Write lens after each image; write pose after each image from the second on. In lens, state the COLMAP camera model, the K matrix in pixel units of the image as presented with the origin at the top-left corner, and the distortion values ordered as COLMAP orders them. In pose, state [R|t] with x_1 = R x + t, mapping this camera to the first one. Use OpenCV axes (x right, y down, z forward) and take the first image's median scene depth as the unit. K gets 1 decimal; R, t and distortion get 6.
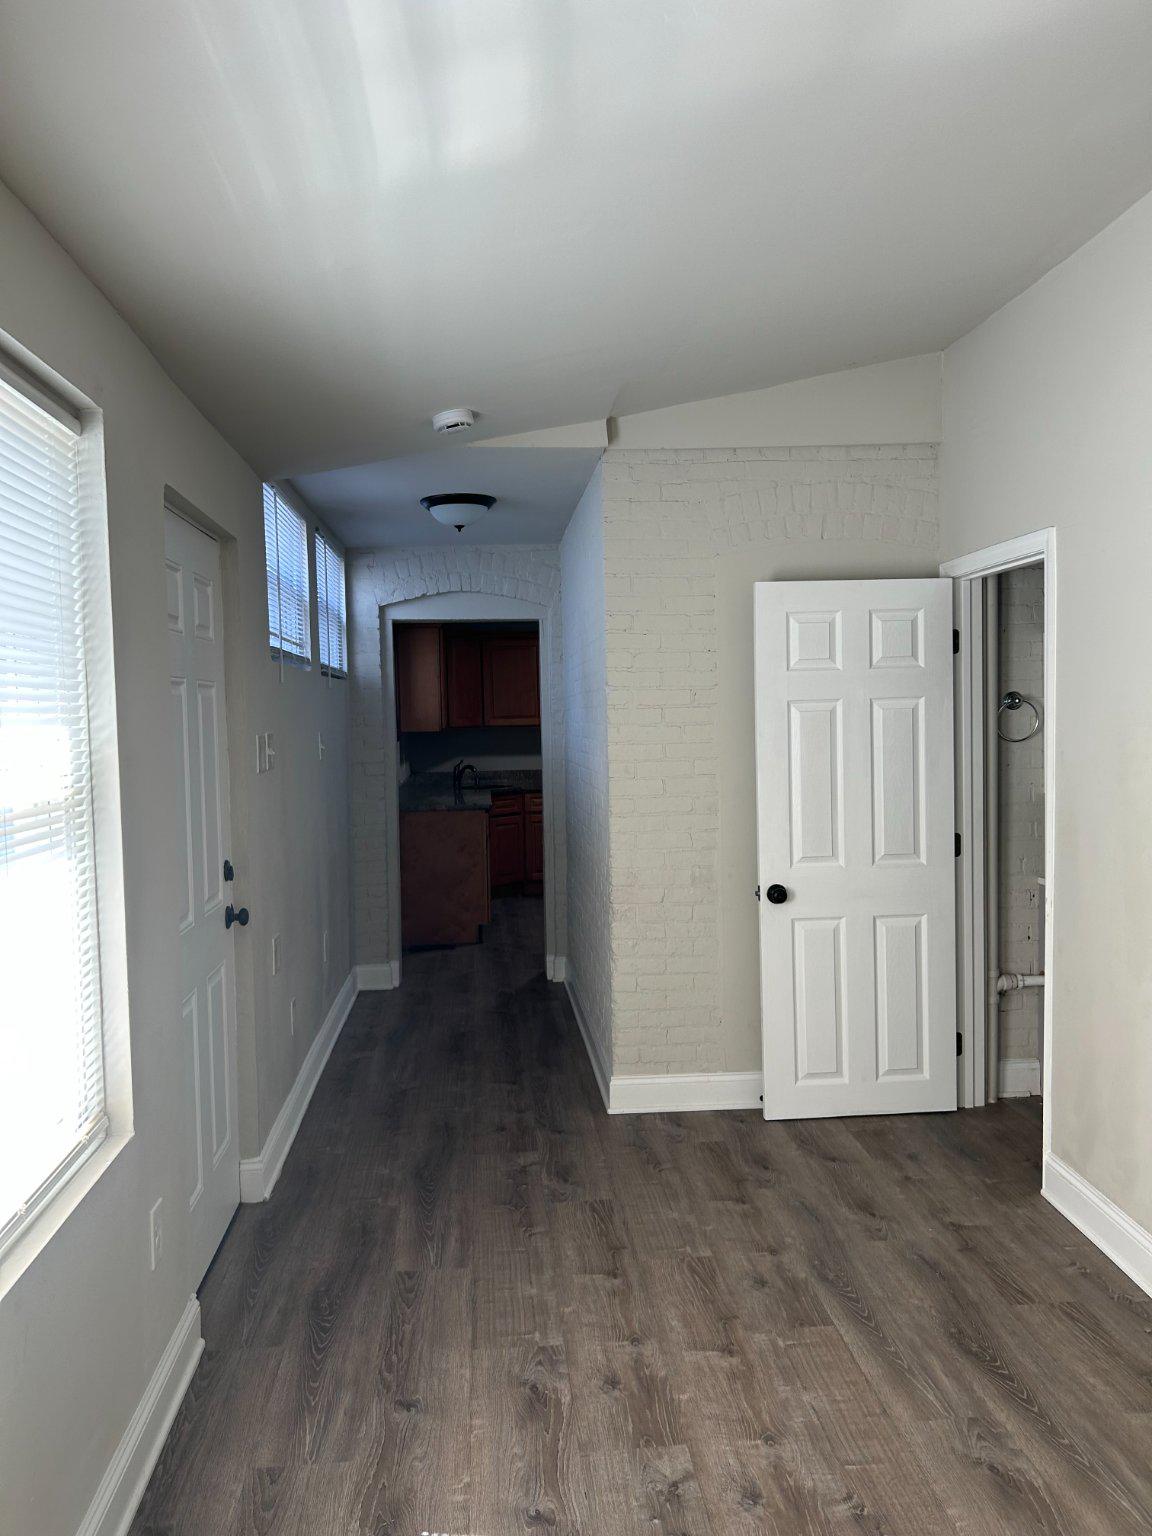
lens RADIAL K [[1132.0, 0, 573.2], [0, 1132.0, 775.4], [0, 0, 1]] dist [0.133499, -0.199121]
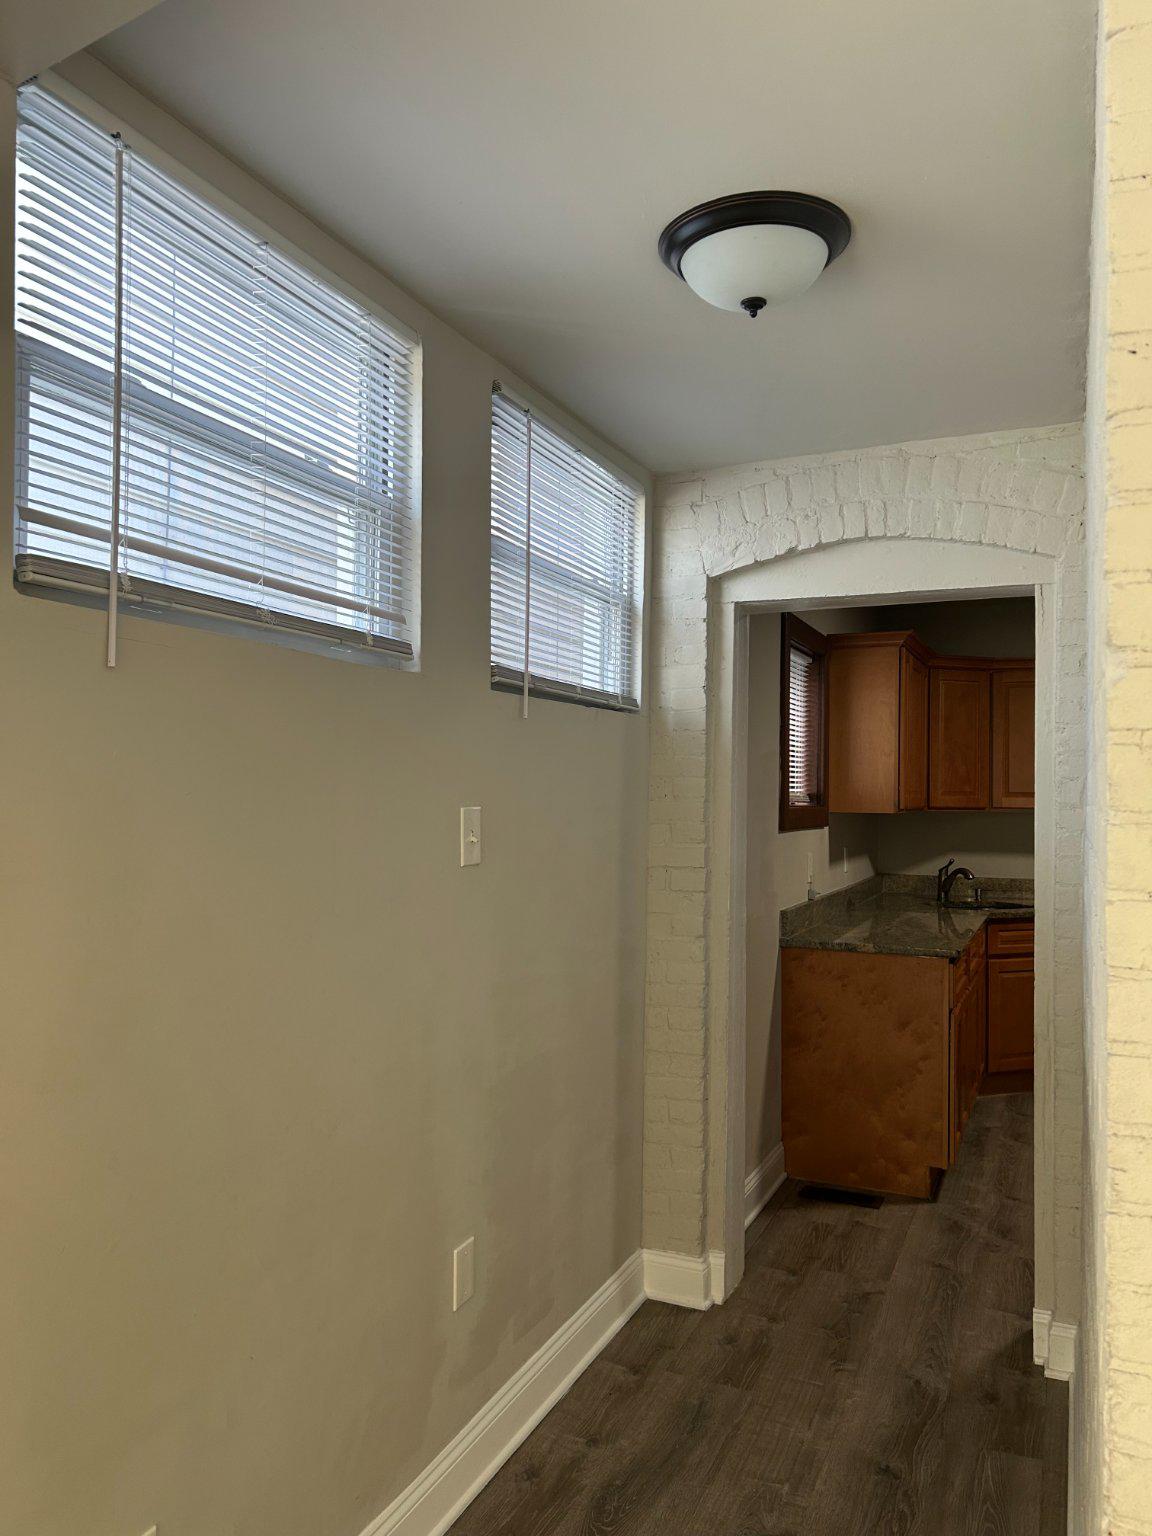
lens RADIAL K [[1132.0, 0, 573.2], [0, 1132.0, 775.4], [0, 0, 1]] dist [0.133499, -0.199121]
pose [[0.878940, 0.027217, -0.476155, 0.031583], [-0.057804, 0.997090, -0.049706, -0.025008], [0.473416, 0.071212, 0.877956, 0.502078]]
